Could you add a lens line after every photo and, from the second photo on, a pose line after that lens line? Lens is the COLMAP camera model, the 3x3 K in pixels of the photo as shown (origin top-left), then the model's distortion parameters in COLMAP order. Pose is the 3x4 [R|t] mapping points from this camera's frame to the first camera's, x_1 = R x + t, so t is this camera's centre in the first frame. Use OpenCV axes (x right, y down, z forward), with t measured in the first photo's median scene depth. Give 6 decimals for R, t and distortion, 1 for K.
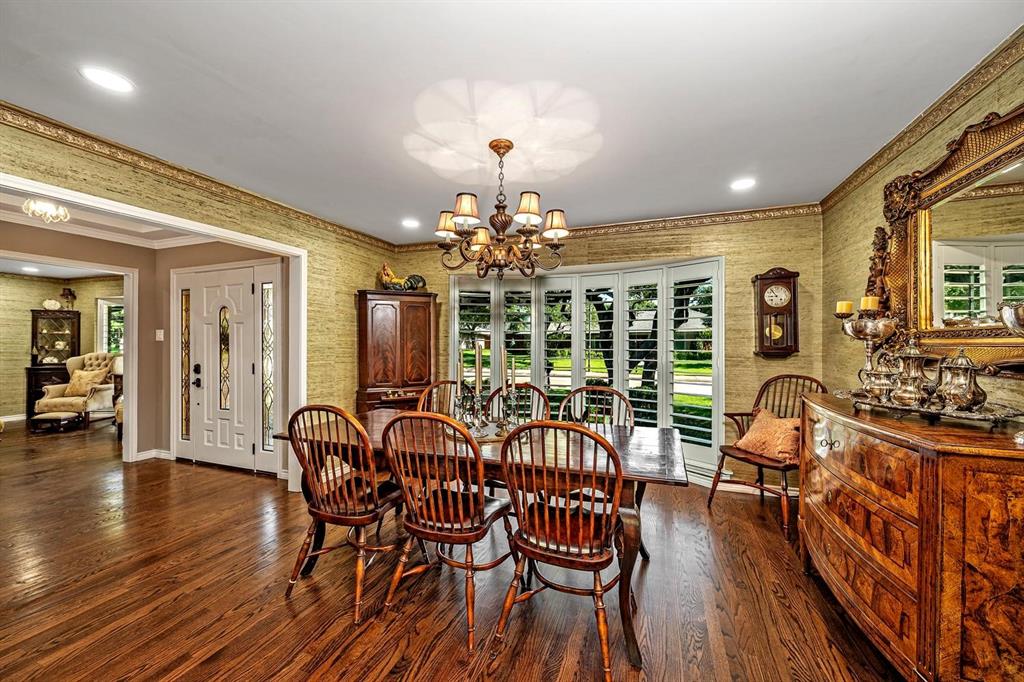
lens RADIAL K [[406.3, 0, 508.6], [0, 406.3, 342.0], [0, 0, 1]] dist [0.005868, -0.000088]
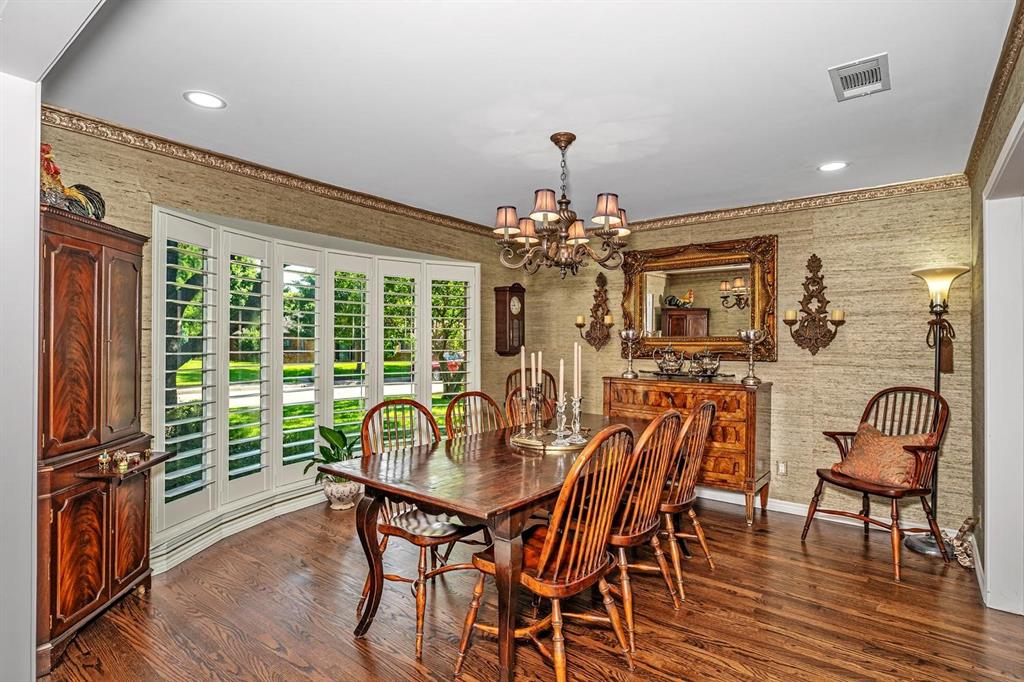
lens RADIAL K [[527.6, 0, 518.4], [0, 527.6, 339.8], [0, 0, 1]] dist [0.001605, 0.000029]
pose [[0.300266, 0.010560, 0.953797, -0.527598], [-0.001087, 0.999942, -0.010729, 0.002694], [-0.953855, 0.002185, 0.300260, 0.335032]]
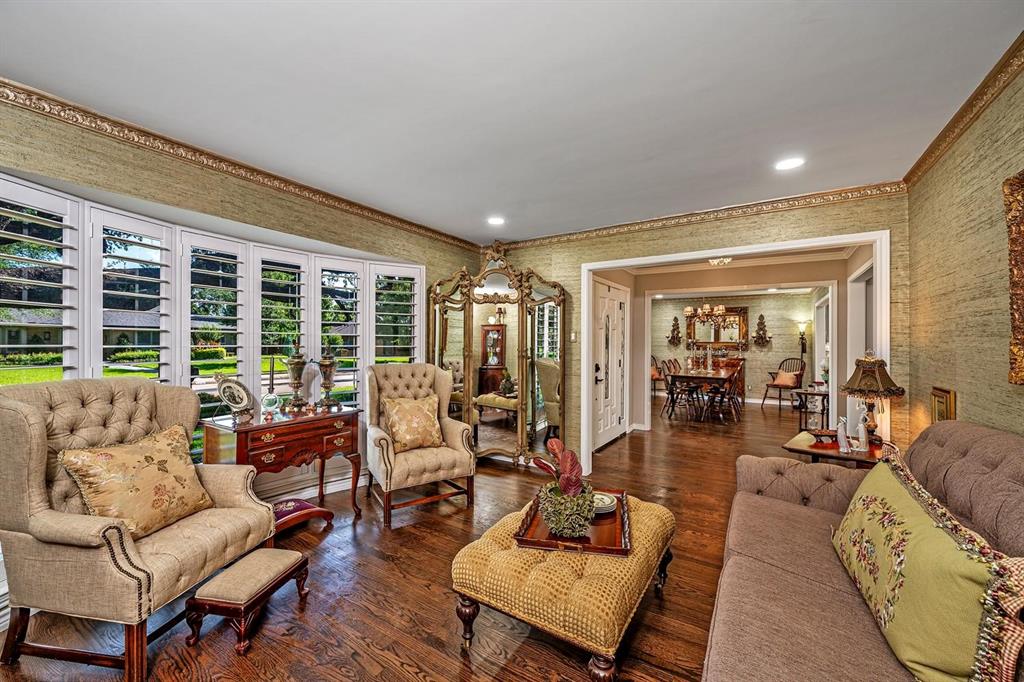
lens RADIAL K [[406.3, 0, 513.2], [0, 406.3, 344.6], [0, 0, 1]] dist [0.005868, -0.000088]
pose [[0.203333, 0.000891, 0.979109, -1.586863], [-0.001915, 0.999998, -0.000512, 0.003452], [-0.979108, -0.001771, 0.203334, 0.838054]]
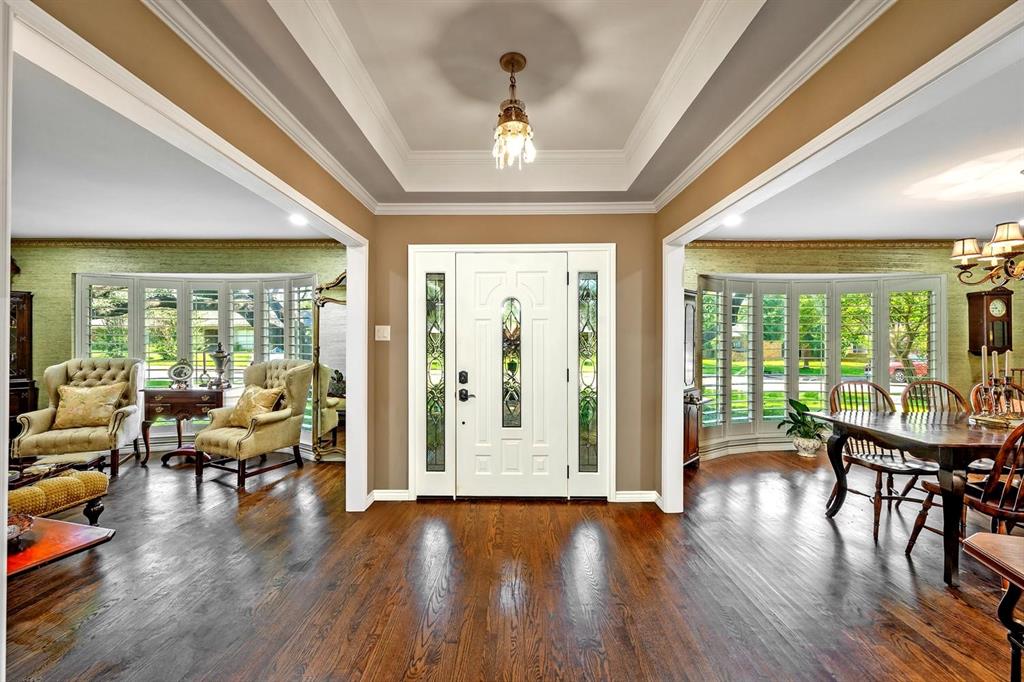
lens RADIAL K [[406.3, 0, 512.3], [0, 406.3, 345.6], [0, 0, 1]] dist [0.005868, -0.000088]
pose [[0.938944, 0.003179, 0.344056, -0.771089], [-0.003363, 0.999994, -0.000063, 0.005122], [-0.344055, -0.001098, 0.938949, 0.204255]]
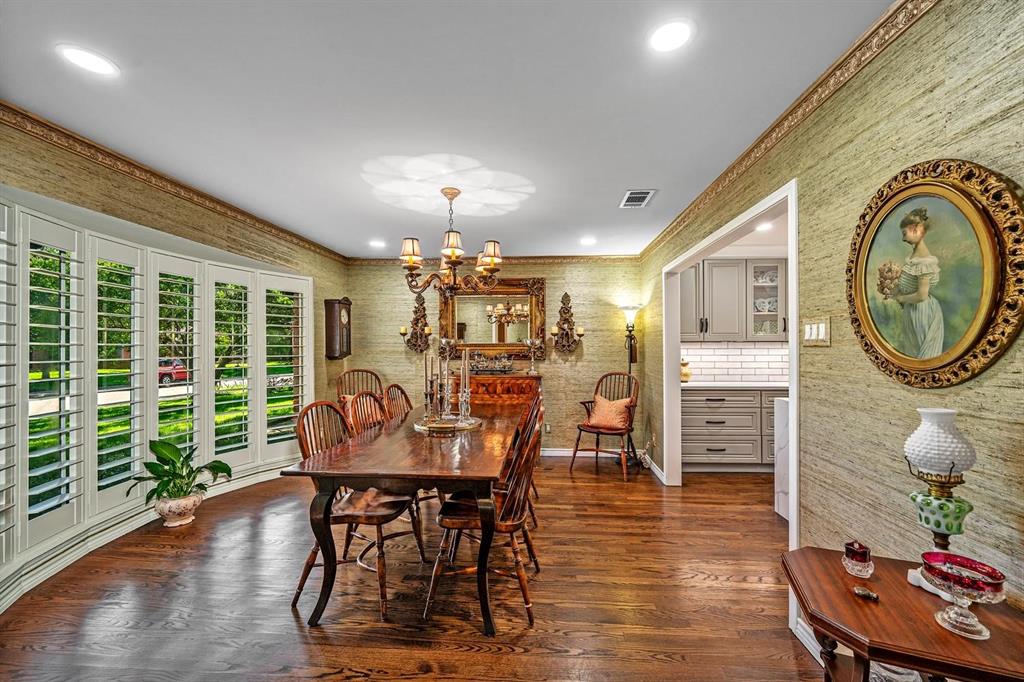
lens RADIAL K [[406.3, 0, 522.0], [0, 406.3, 346.1], [0, 0, 1]] dist [0.005868, -0.000088]
pose [[-0.286676, 0.008363, 0.957991, -0.548753], [0.005555, 0.999960, -0.007068, 0.001046], [-0.958012, 0.003295, -0.286710, 0.524657]]
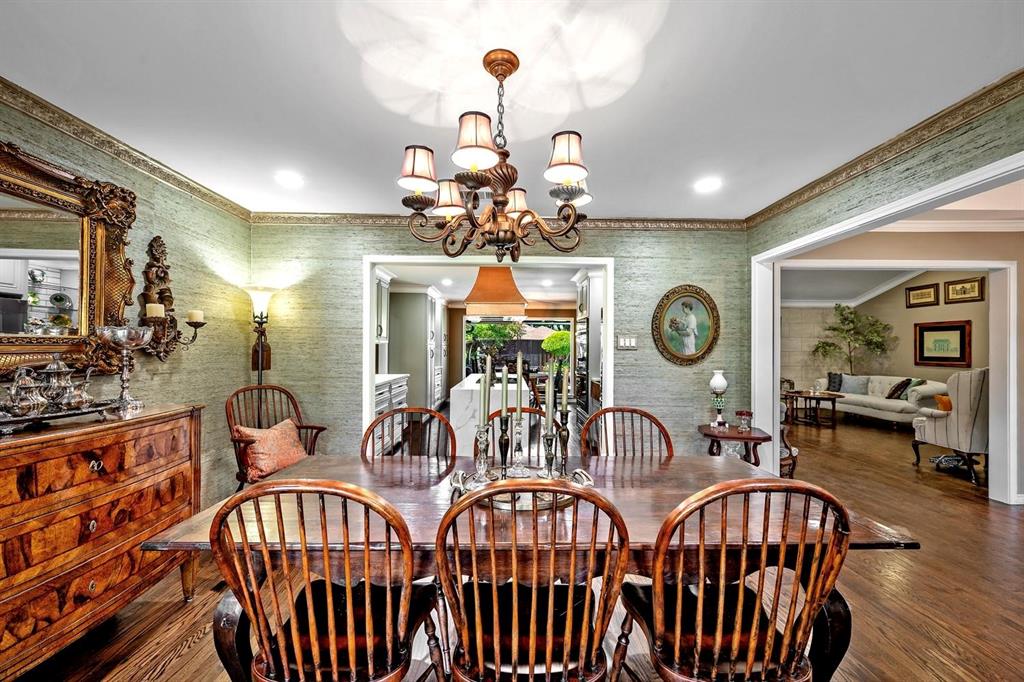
lens RADIAL K [[406.3, 0, 515.0], [0, 406.3, 345.8], [0, 0, 1]] dist [0.005868, -0.000088]
pose [[-0.930645, -0.004674, -0.365893, 0.110832], [-0.004229, 0.999989, -0.002016, -0.003870], [0.365898, -0.000328, -0.930655, 0.742965]]
